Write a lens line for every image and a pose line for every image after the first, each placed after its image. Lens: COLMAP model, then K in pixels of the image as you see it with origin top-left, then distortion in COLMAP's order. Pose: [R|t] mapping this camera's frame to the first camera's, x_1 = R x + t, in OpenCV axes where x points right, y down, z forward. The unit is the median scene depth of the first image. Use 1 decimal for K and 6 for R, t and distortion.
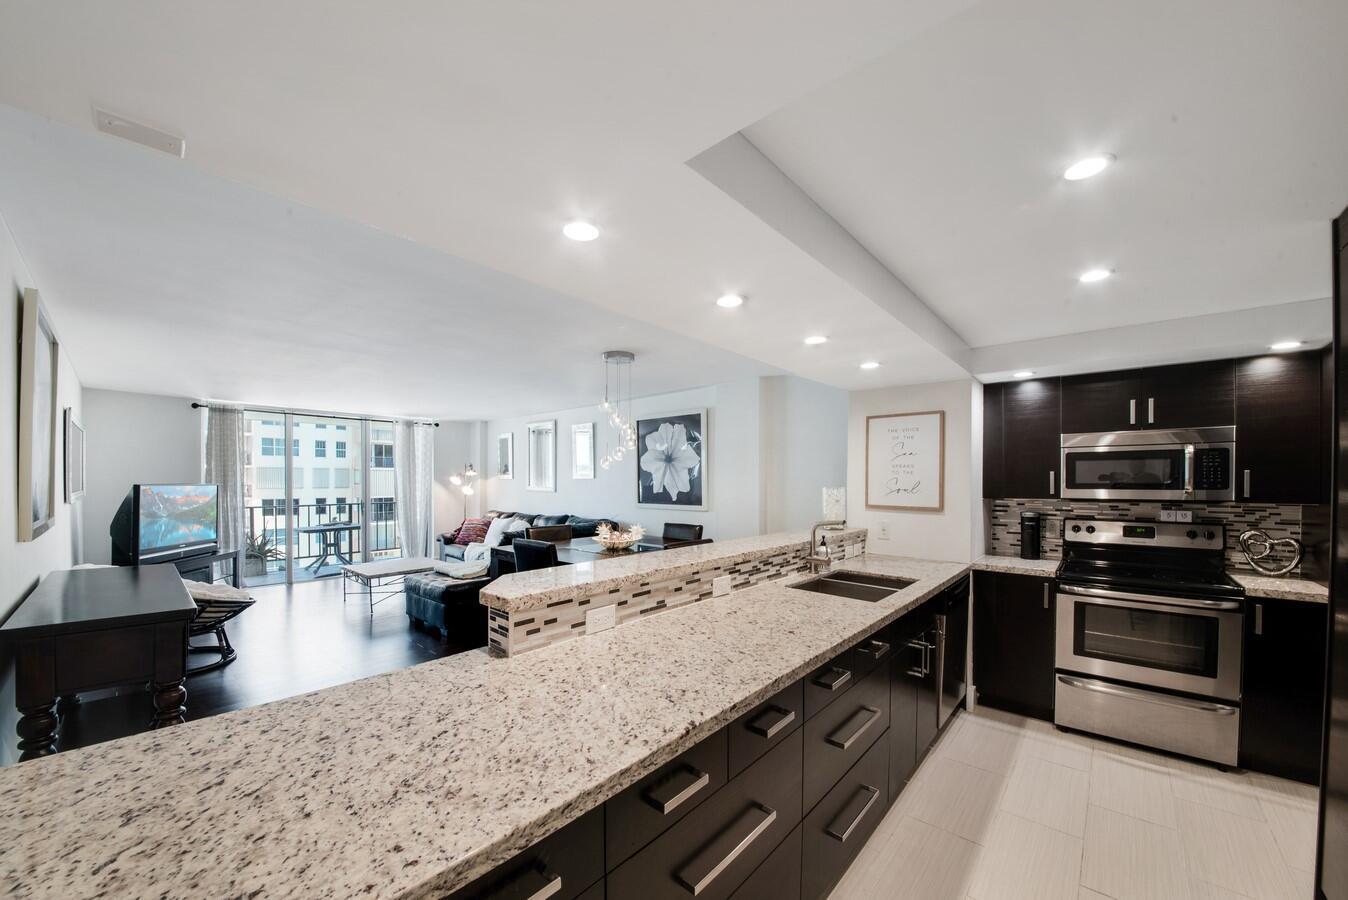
lens RADIAL K [[499.6, 0, 677.4], [0, 499.6, 481.8], [0, 0, 1]] dist [-0.011681, -0.003043]
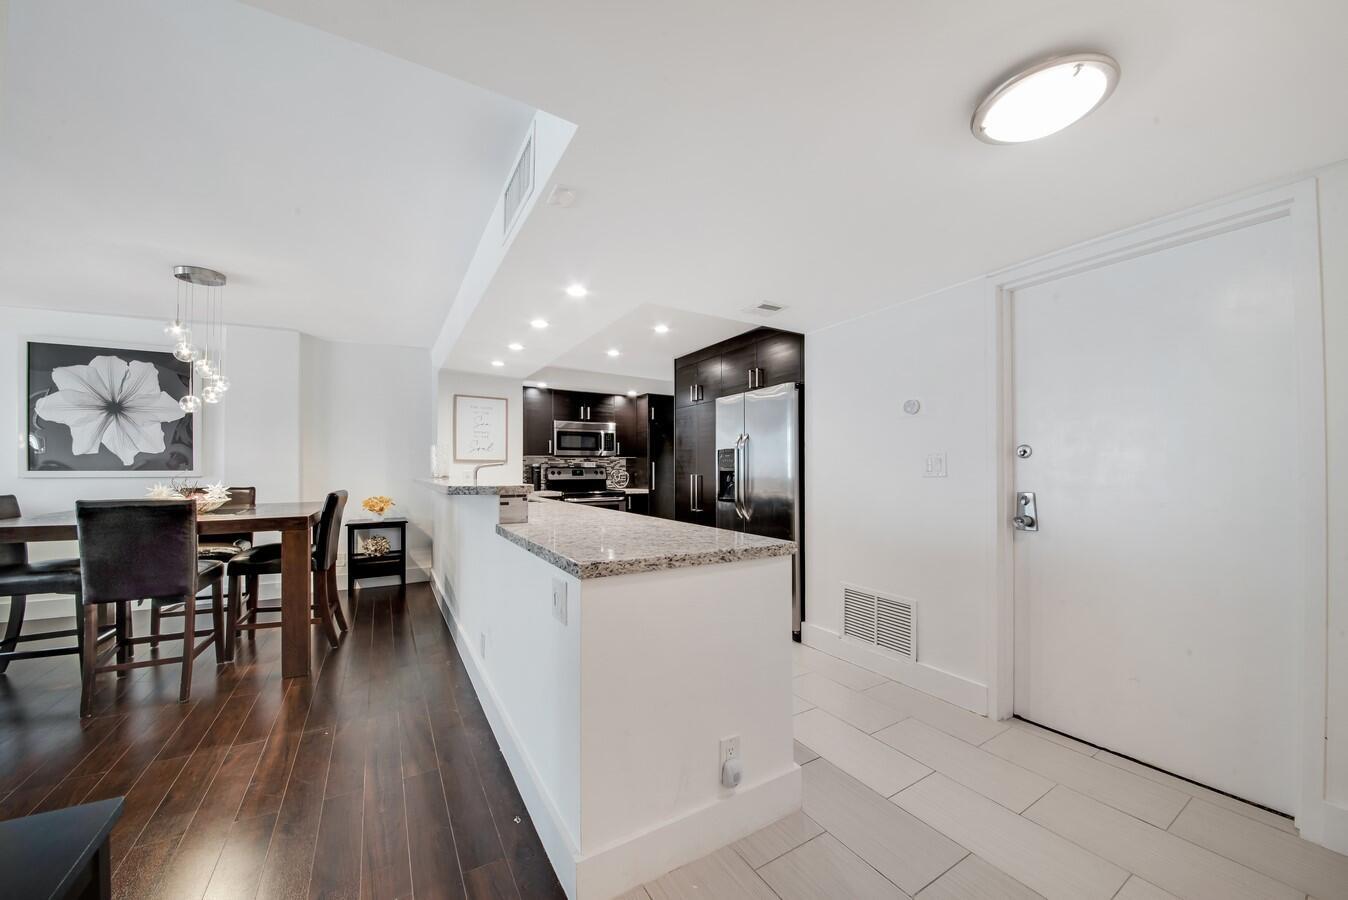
lens RADIAL K [[499.6, 0, 682.7], [0, 499.6, 470.4], [0, 0, 1]] dist [-0.011681, -0.003043]
pose [[0.283698, -0.002542, 0.958910, -0.910170], [0.002658, 0.999995, 0.001865, 0.092179], [-0.958910, 0.002020, 0.283703, 0.025244]]
